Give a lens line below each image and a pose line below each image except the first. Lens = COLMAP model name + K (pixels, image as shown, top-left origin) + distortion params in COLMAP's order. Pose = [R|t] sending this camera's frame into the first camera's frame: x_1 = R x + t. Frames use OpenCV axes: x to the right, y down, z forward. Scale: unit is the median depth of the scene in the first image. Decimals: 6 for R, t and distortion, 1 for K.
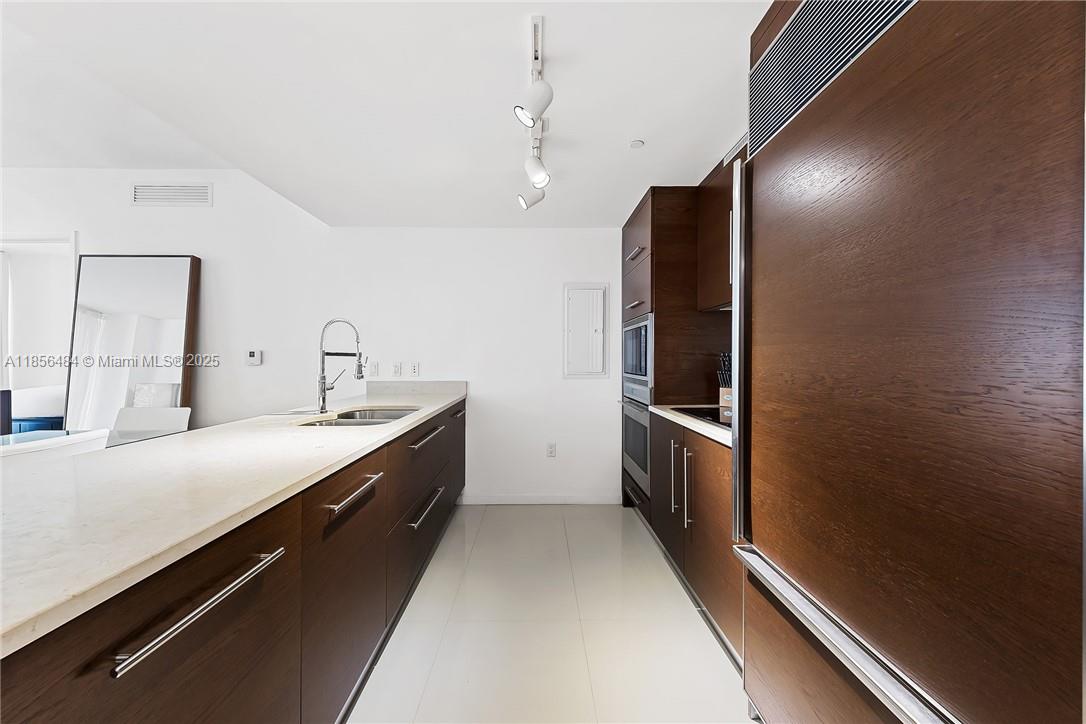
lens RADIAL K [[427.6, 0, 541.2], [0, 427.6, 360.1], [0, 0, 1]] dist [0.007855, -0.000279]
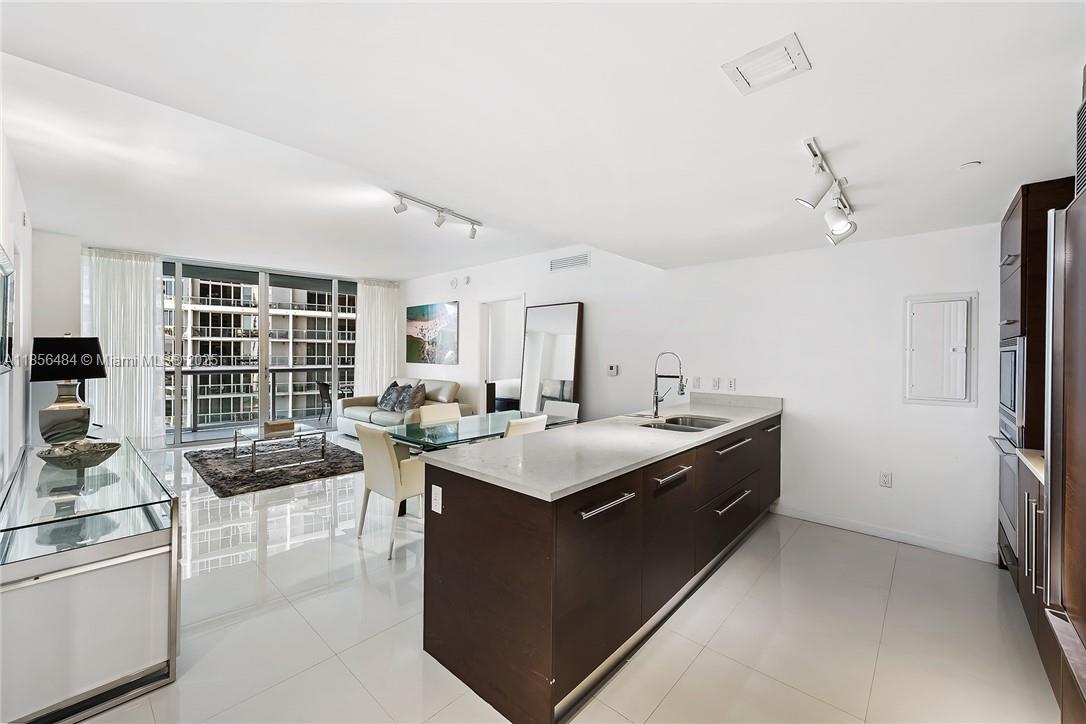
lens RADIAL K [[427.7, 0, 539.7], [0, 427.7, 356.5], [0, 0, 1]] dist [0.007616, -0.000424]
pose [[0.734858, 0.007618, -0.678179, 0.109049], [-0.010445, 0.999945, -0.000085, -0.049196], [0.678141, 0.007146, 0.734897, -0.198732]]
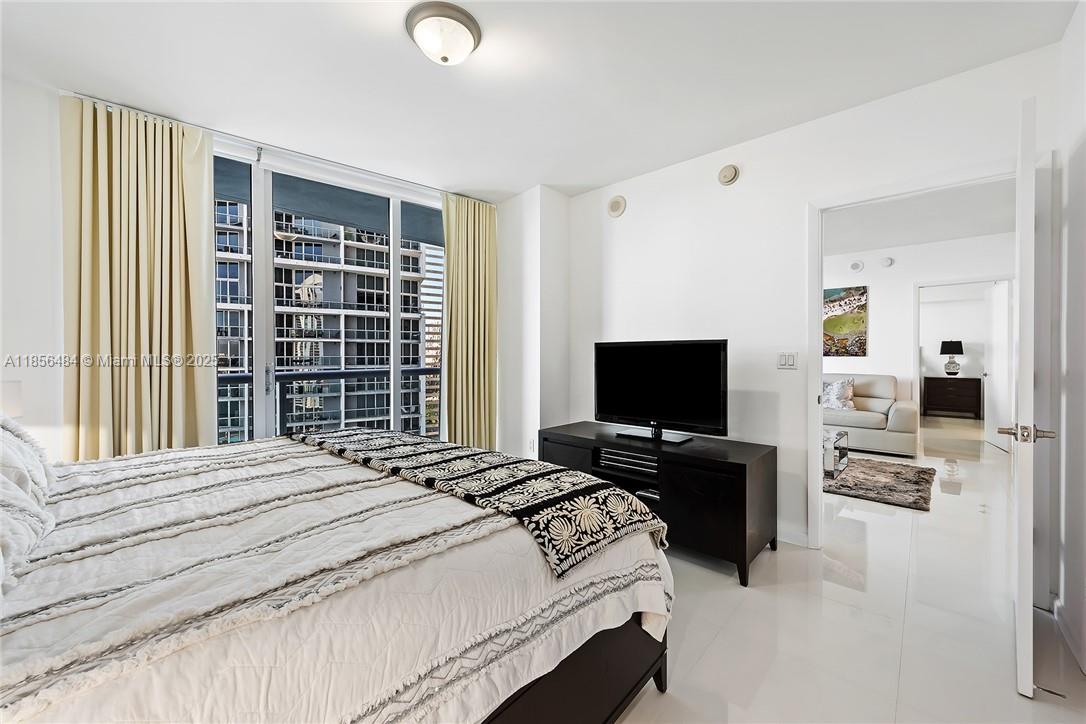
lens RADIAL K [[424.4, 0, 540.7], [0, 424.4, 356.9], [0, 0, 1]] dist [0.011978, 0.000009]
pose [[0.736599, 0.003798, -0.676319, -1.332577], [-0.003244, 0.999993, 0.002084, -0.004286], [0.676322, 0.000659, 0.736606, -1.256564]]
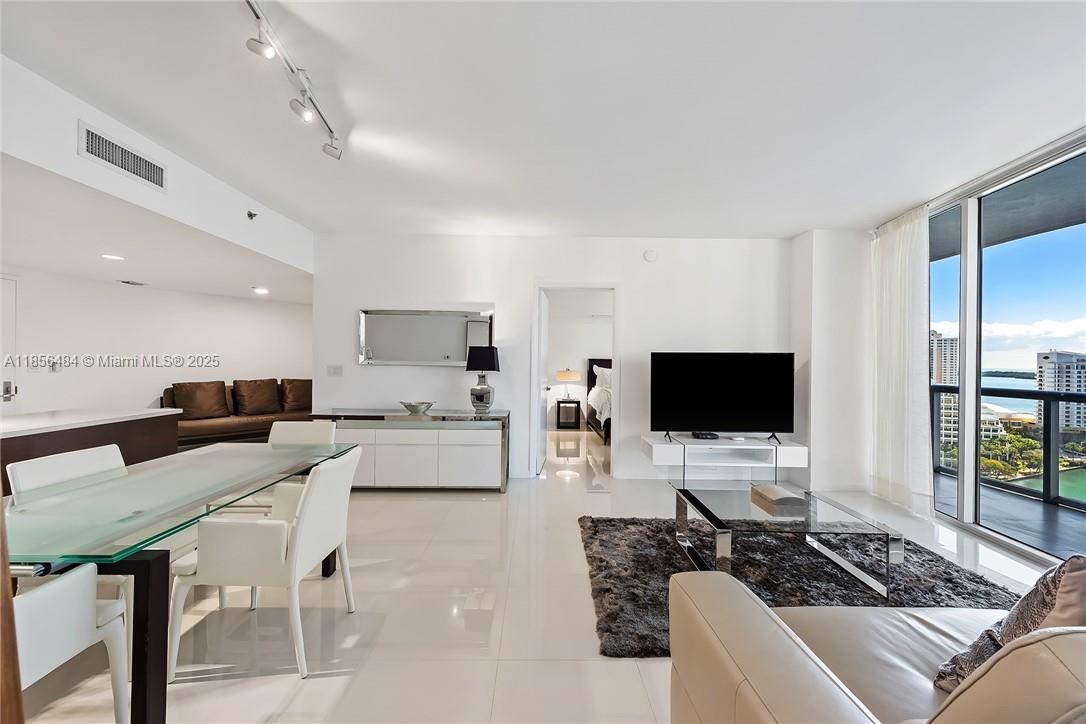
lens RADIAL K [[416.9, 0, 543.0], [0, 416.9, 362.0], [0, 0, 1]] dist [0.006769, -0.000132]
pose [[-0.999943, -0.009804, -0.004168, -1.243440], [-0.009830, 0.999933, 0.006155, -0.040054], [0.004108, 0.006196, -0.999972, 1.101091]]
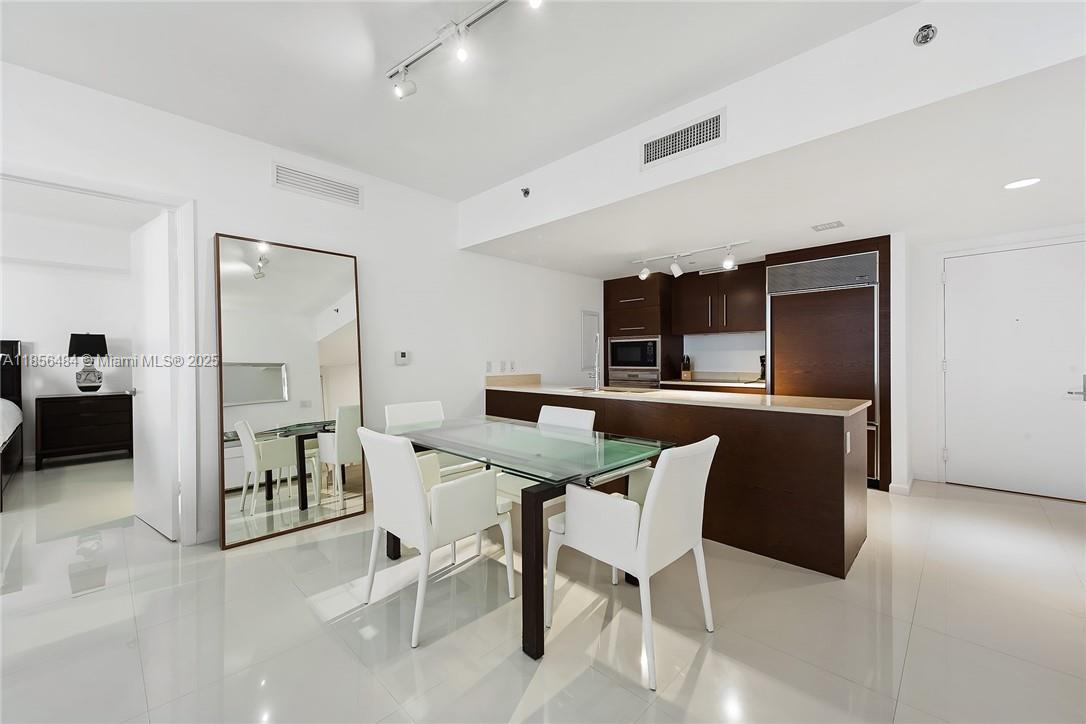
lens RADIAL K [[427.7, 0, 539.7], [0, 427.7, 356.5], [0, 0, 1]] dist [0.007616, -0.000424]
pose [[0.703871, -0.000045, 0.710328, -1.223784], [0.007983, 0.999937, -0.007848, 0.002007], [-0.710283, 0.011194, 0.703827, -0.007474]]
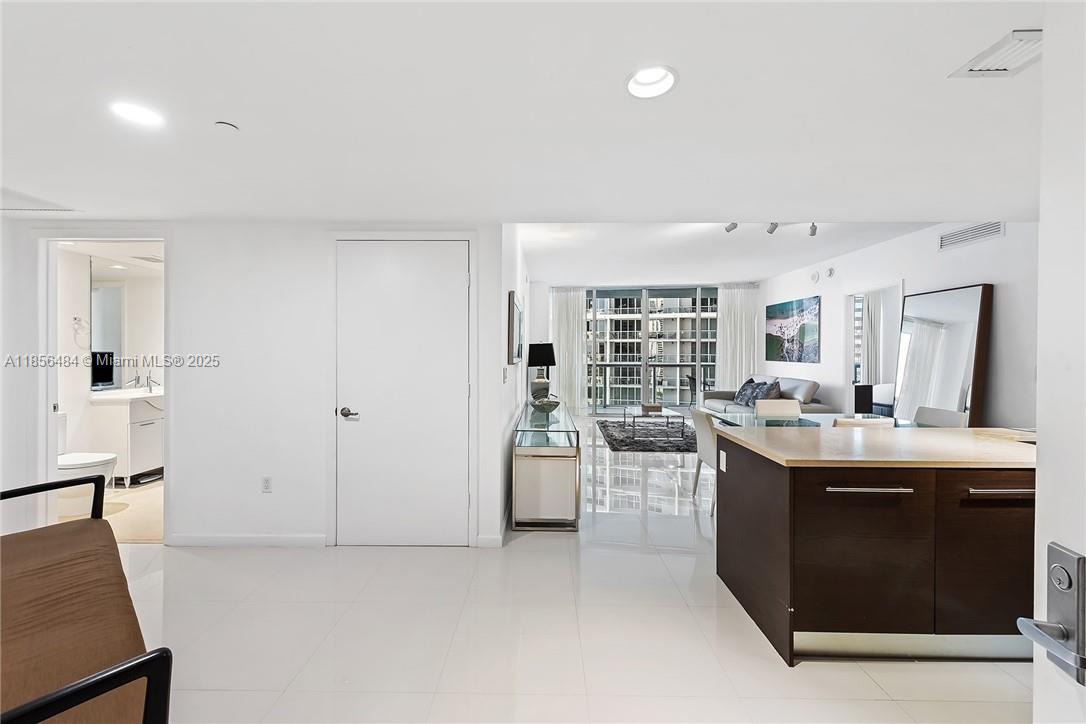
lens RADIAL K [[424.7, 0, 539.5], [0, 424.7, 352.8], [0, 0, 1]] dist [0.001408, -0.000074]
pose [[-0.021788, 0.003743, -0.999756, 0.370448], [-0.009434, 0.999948, 0.003950, -0.049112], [0.999718, 0.009517, -0.021752, -0.179536]]
